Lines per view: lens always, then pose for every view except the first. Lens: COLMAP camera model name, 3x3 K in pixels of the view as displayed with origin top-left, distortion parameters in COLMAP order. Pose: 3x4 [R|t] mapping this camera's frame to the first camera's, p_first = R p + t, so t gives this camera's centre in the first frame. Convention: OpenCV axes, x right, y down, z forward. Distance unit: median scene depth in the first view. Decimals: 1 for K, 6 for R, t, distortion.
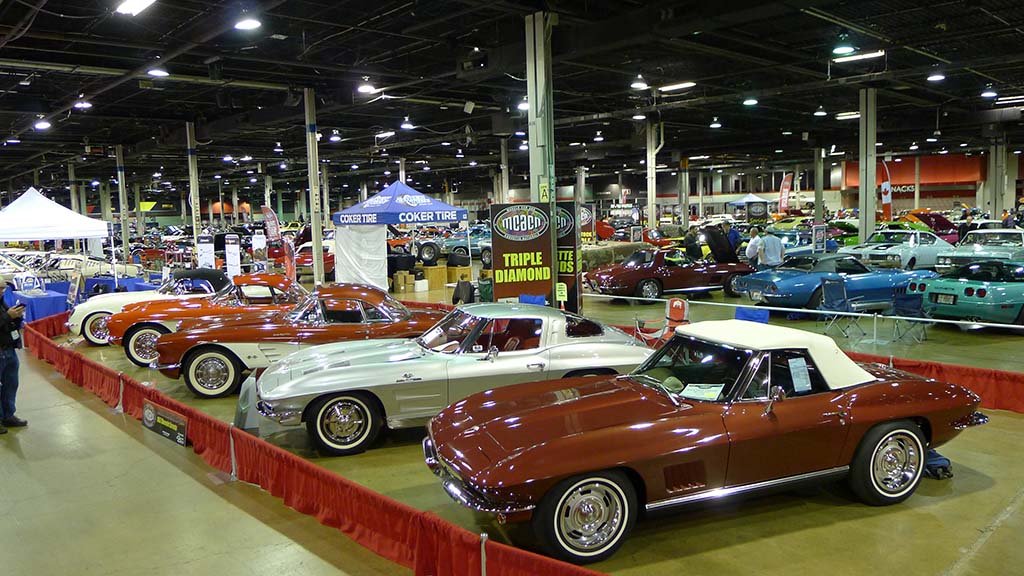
lens RADIAL K [[763.8, 0, 511.6], [0, 763.8, 284.5], [0, 0, 1]] dist [-0.038547, 0.010889]
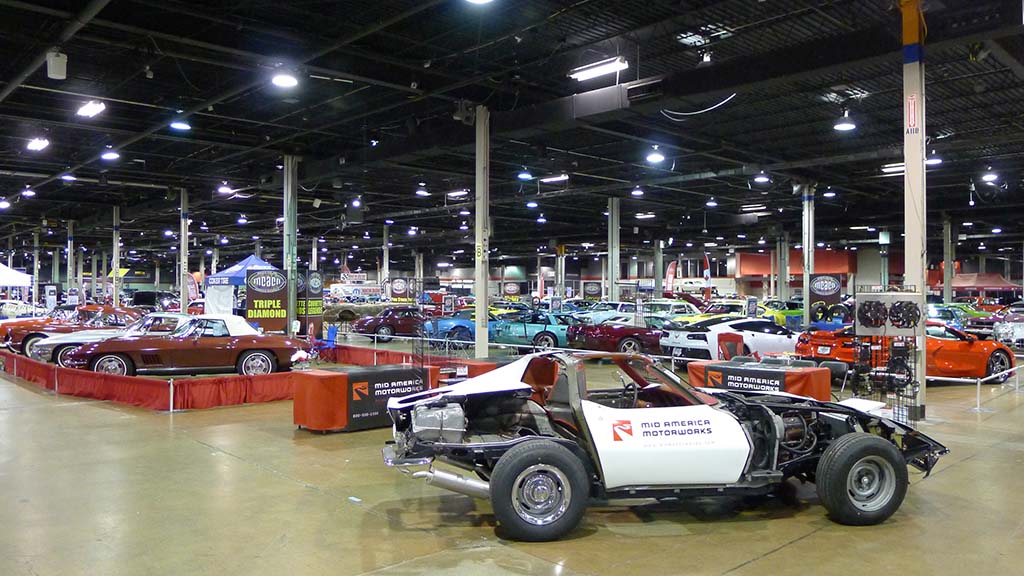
lens RADIAL K [[763.8, 0, 505.1], [0, 763.8, 288.1], [0, 0, 1]] dist [-0.038547, 0.010889]
pose [[0.999465, 0.032702, -0.000016, 0.318986], [-0.032536, 0.994357, -0.100970, 0.049037], [-0.003286, 0.100916, 0.994890, -0.372801]]
